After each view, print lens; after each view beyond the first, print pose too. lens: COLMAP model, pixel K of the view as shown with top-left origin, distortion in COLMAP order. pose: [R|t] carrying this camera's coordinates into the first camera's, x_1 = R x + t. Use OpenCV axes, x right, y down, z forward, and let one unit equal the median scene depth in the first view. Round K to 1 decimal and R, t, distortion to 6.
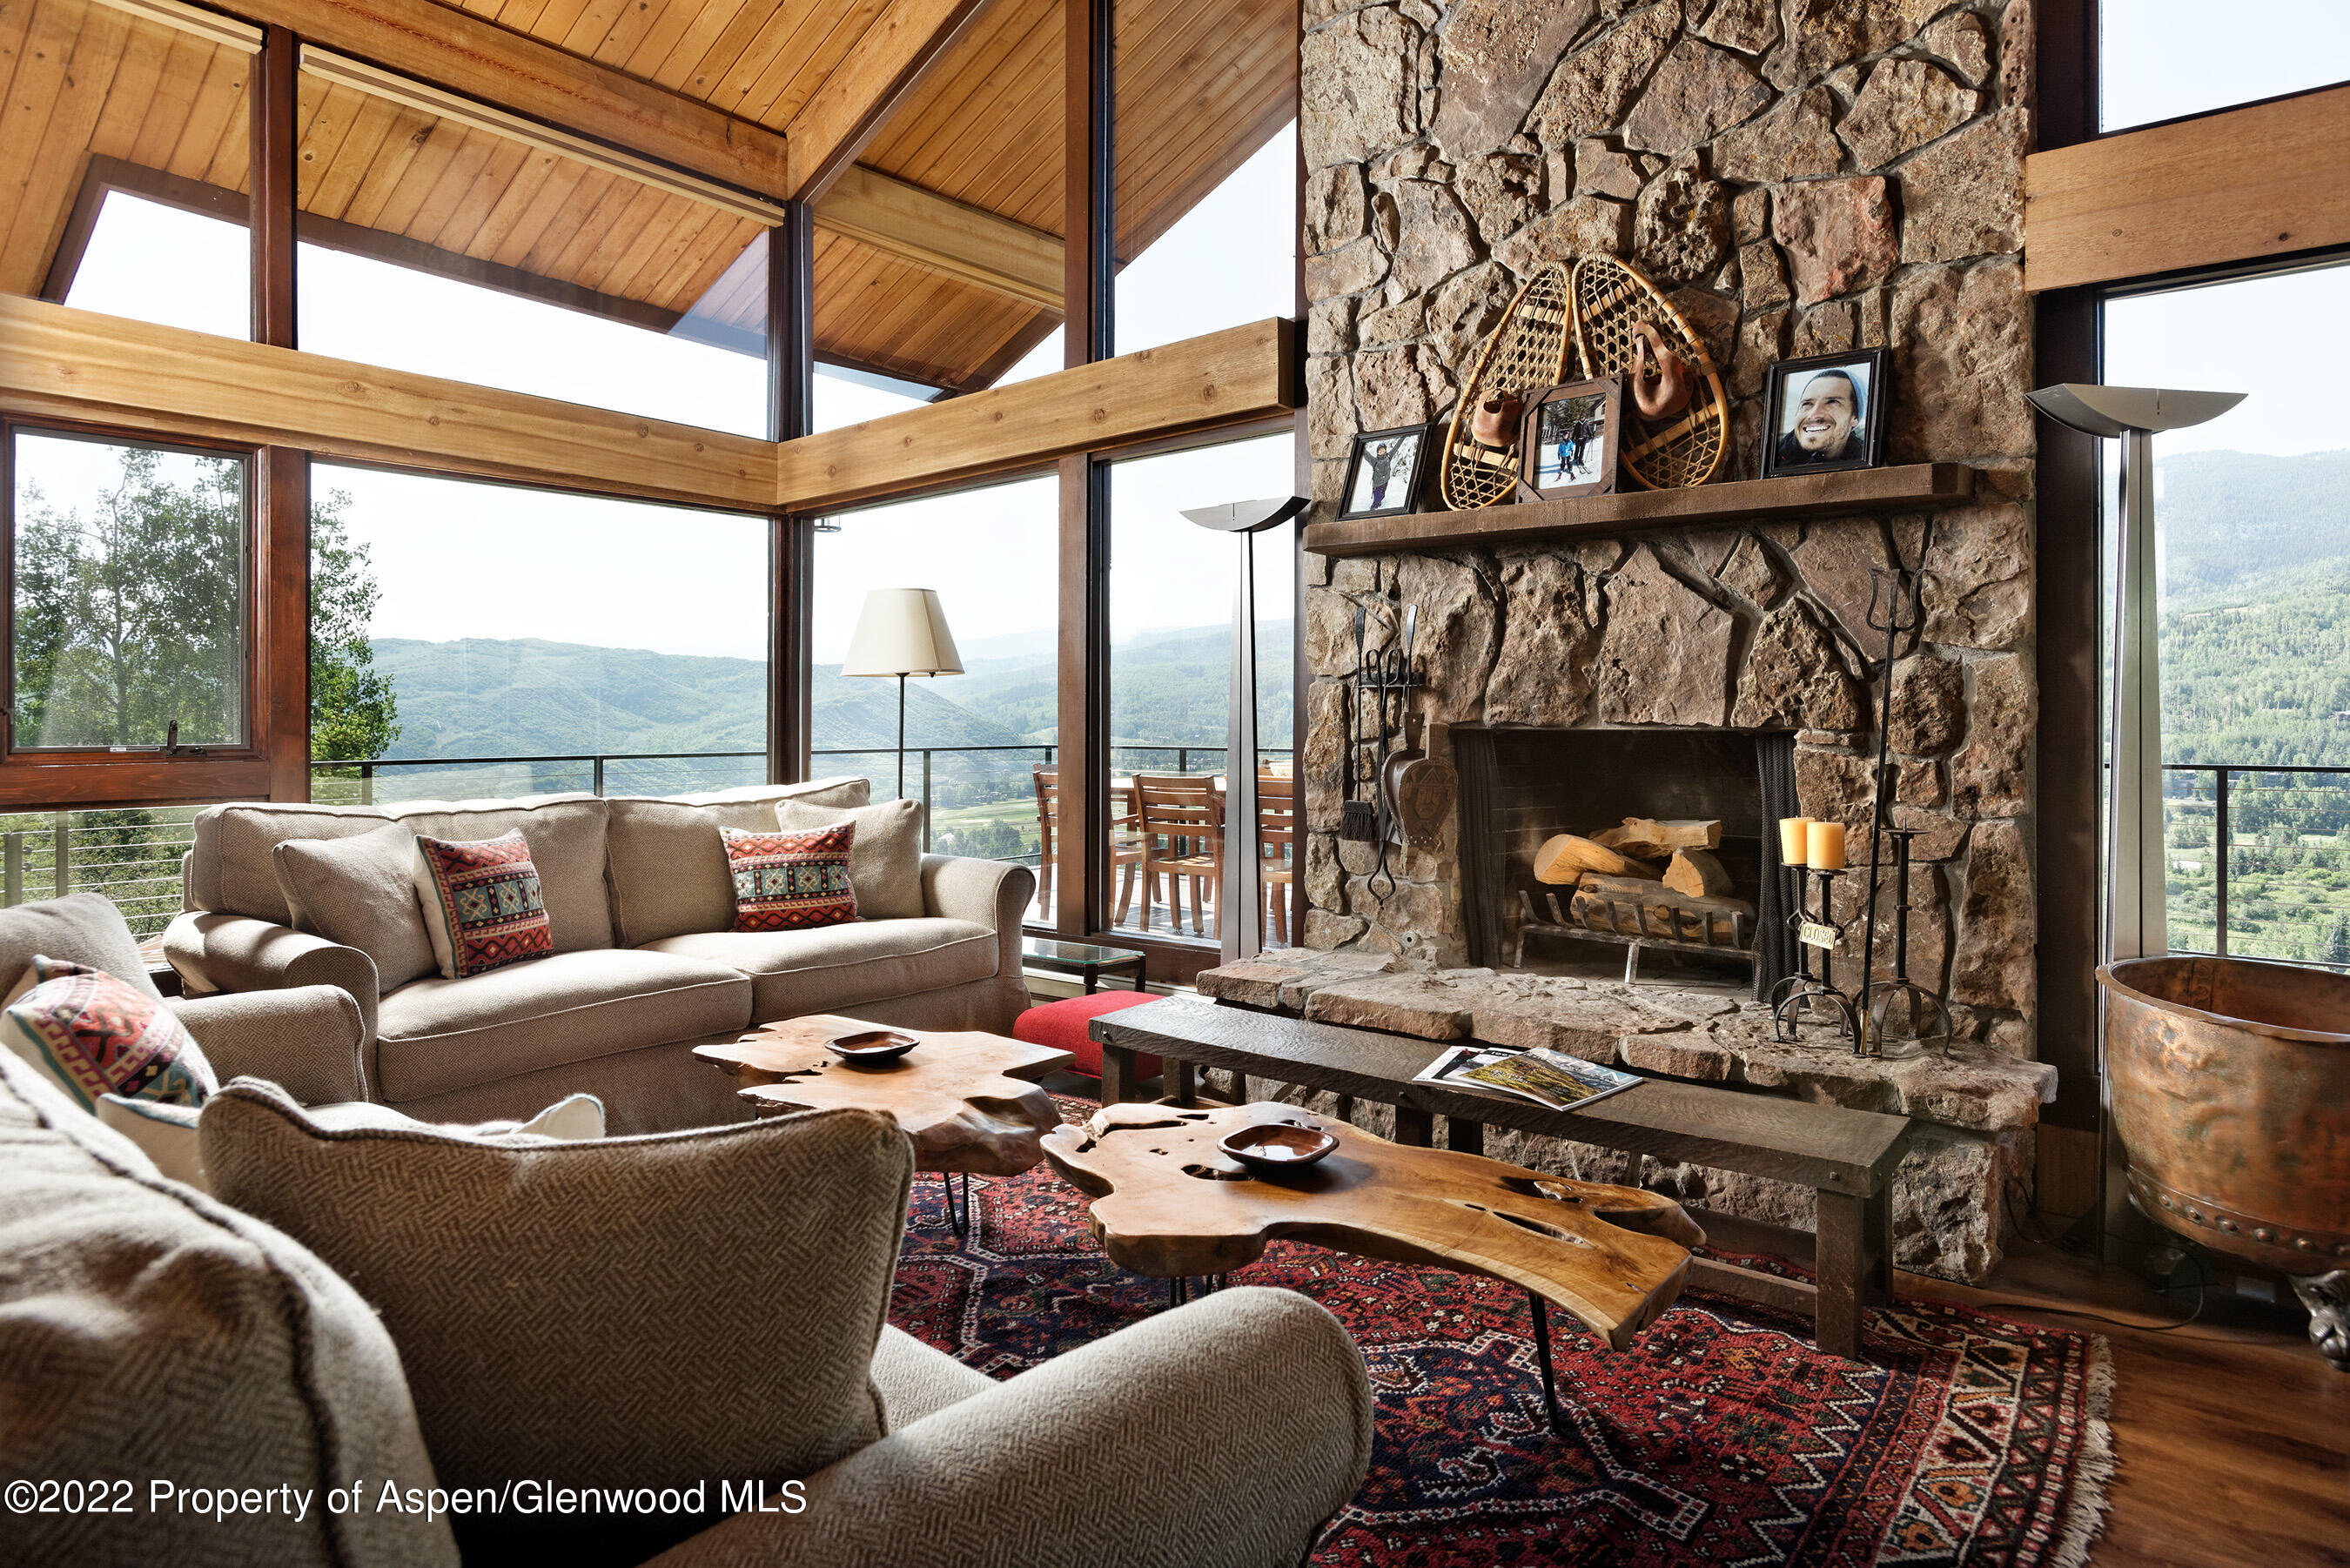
lens RADIAL K [[1291.7, 0, 1114.0], [0, 1291.7, 729.1], [0, 0, 1]] dist [-0.006645, -0.000179]
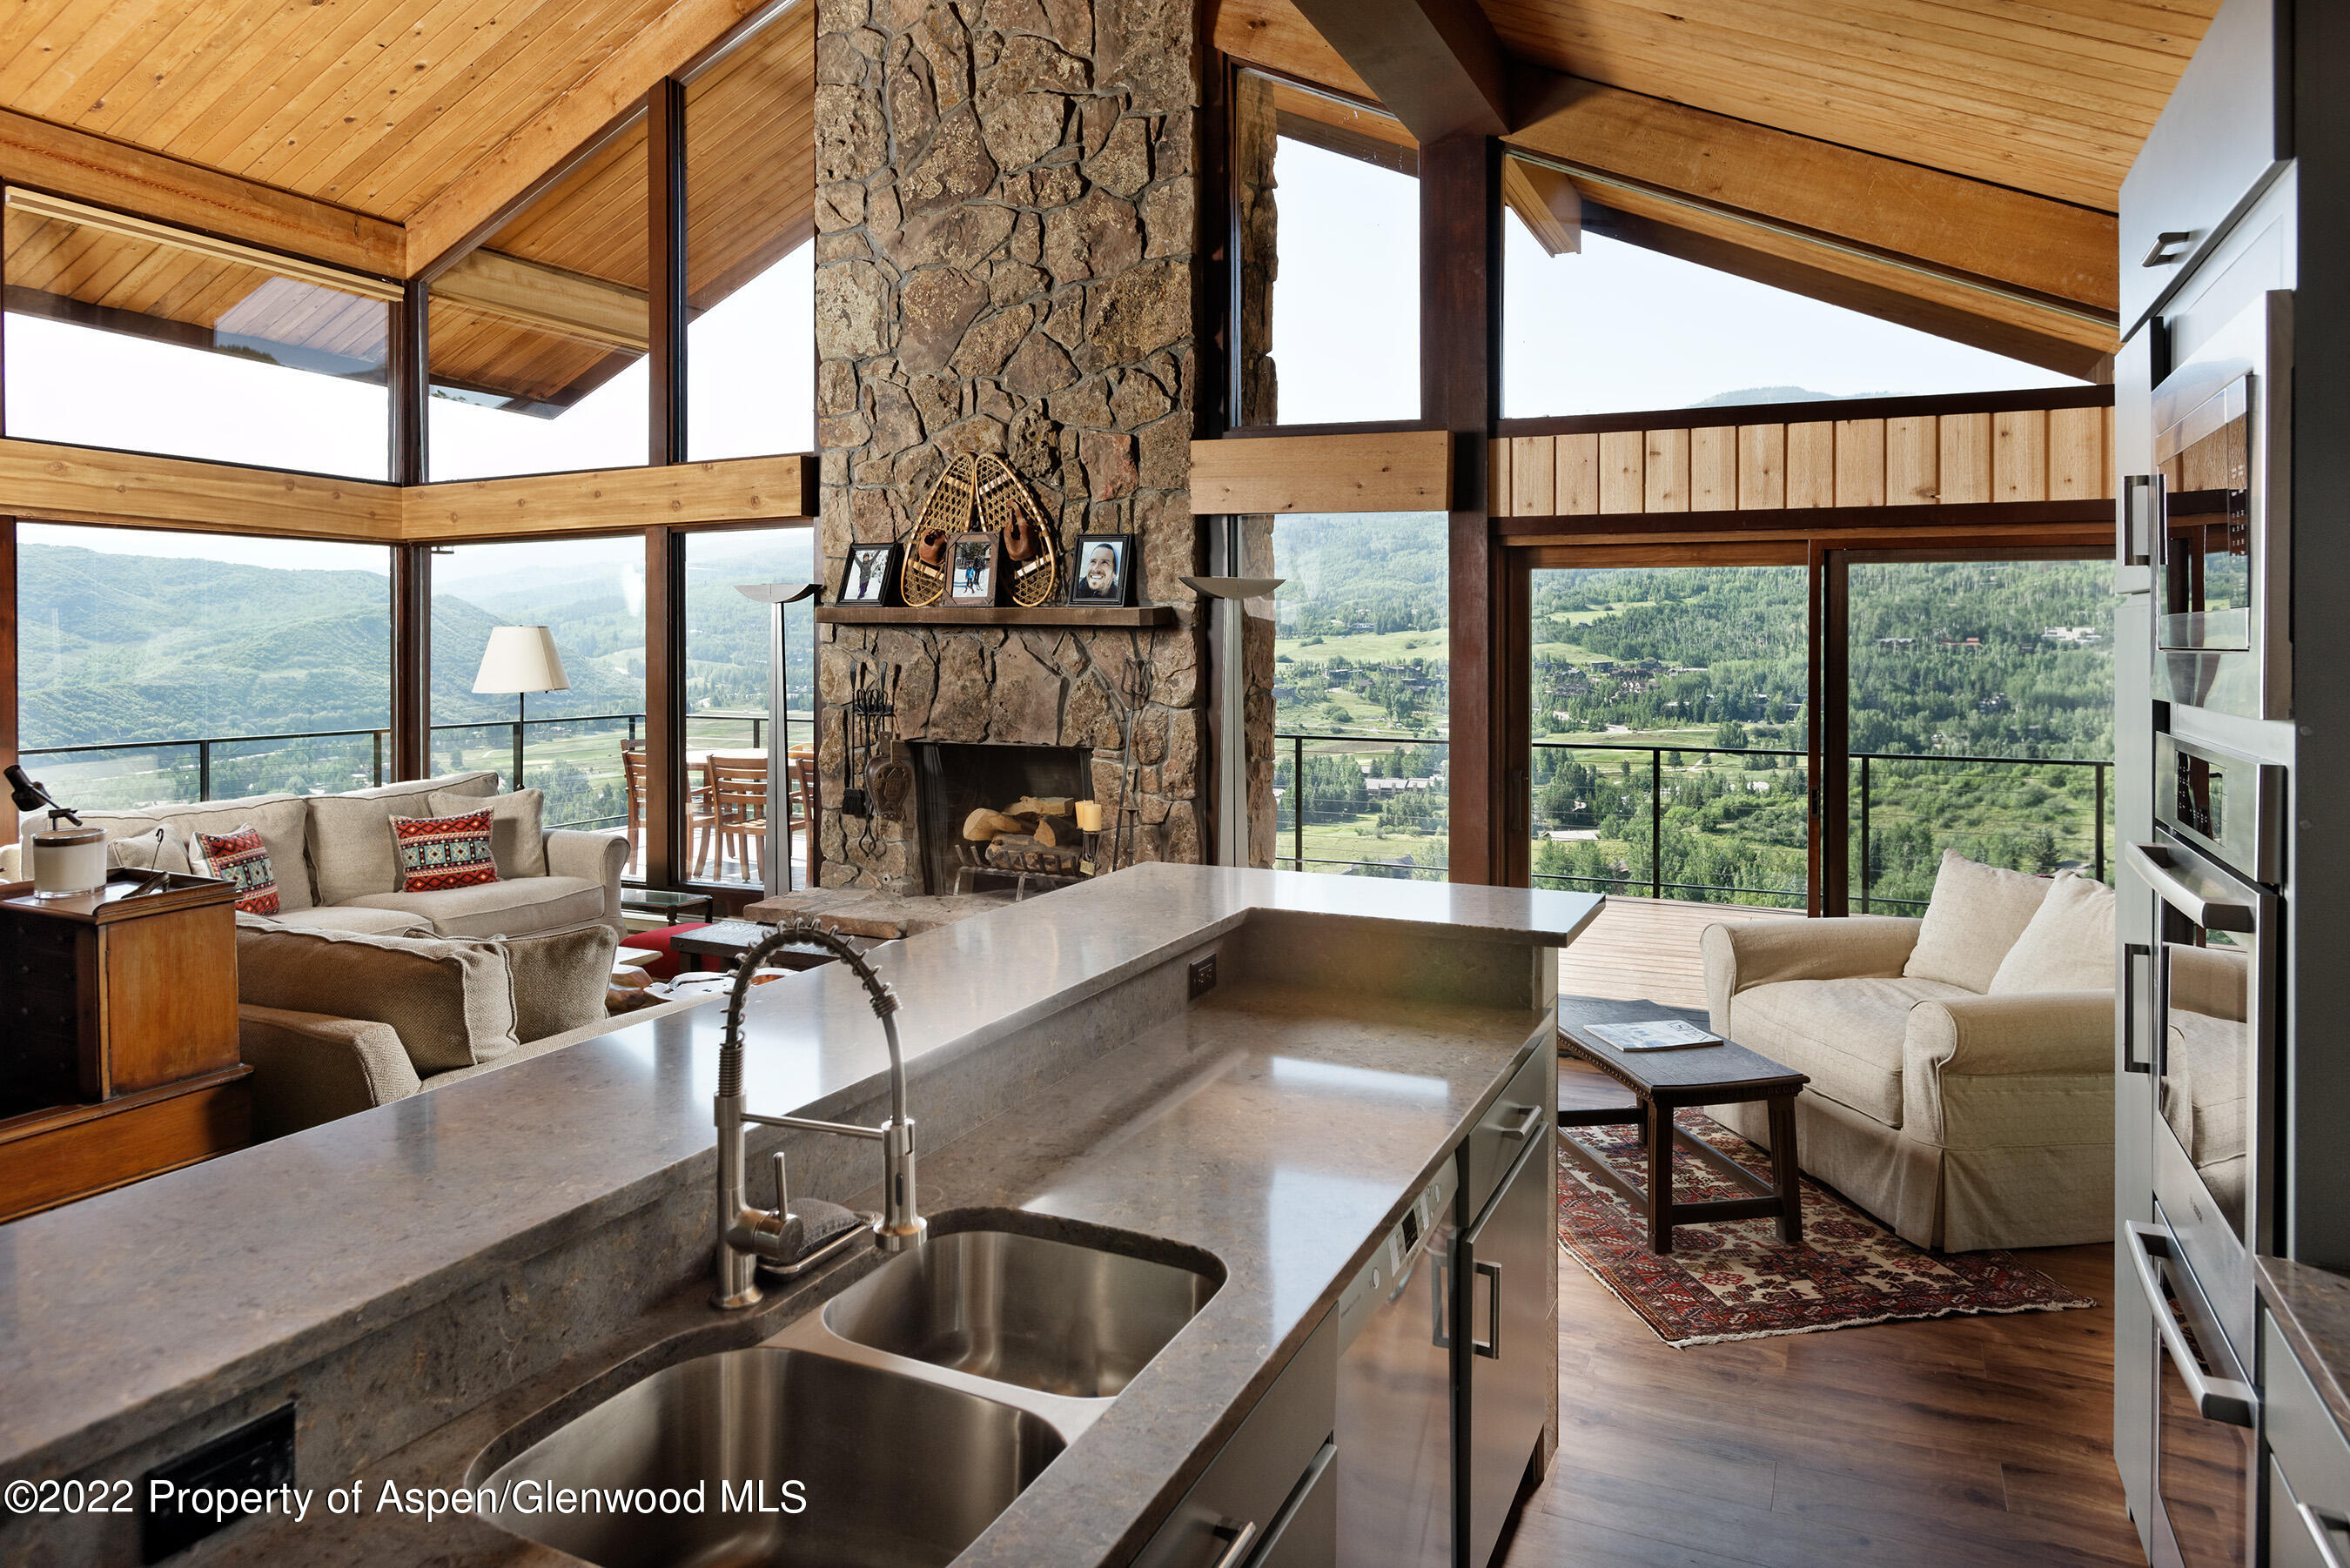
lens RADIAL K [[1513.1, 0, 1028.4], [0, 1513.1, 664.8], [0, 0, 1]] dist [-0.000035, -0.001848]
pose [[0.977622, -0.006570, 0.210268, 0.019150], [0.003944, 0.999909, 0.012904, -0.113137], [-0.210334, -0.011786, 0.977559, -0.785147]]
